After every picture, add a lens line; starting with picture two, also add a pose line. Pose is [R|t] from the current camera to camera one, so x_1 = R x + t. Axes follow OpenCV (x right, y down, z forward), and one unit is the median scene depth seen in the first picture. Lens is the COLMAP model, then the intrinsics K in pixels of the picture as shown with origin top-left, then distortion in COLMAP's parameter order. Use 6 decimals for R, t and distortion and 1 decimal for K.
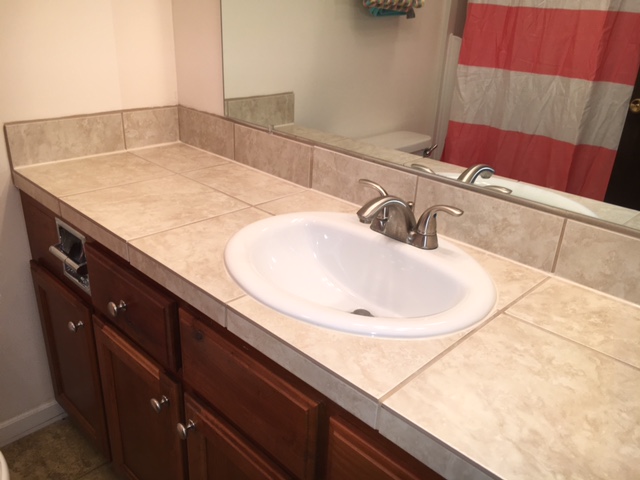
lens RADIAL K [[540.5, 0, 321.8], [0, 540.5, 243.1], [0, 0, 1]] dist [0.046549, -0.055502]
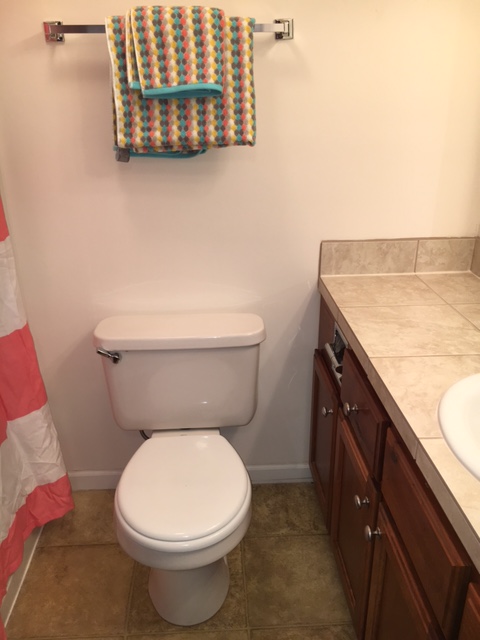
lens RADIAL K [[540.5, 0, 240.7], [0, 540.5, 318.7], [0, 0, 1]] dist [0.046549, -0.055502]
pose [[0.727013, 0.211610, -0.653203, 0.142564], [-0.240328, 0.969572, 0.046615, -0.055225], [0.643191, 0.123093, 0.755747, -0.056150]]
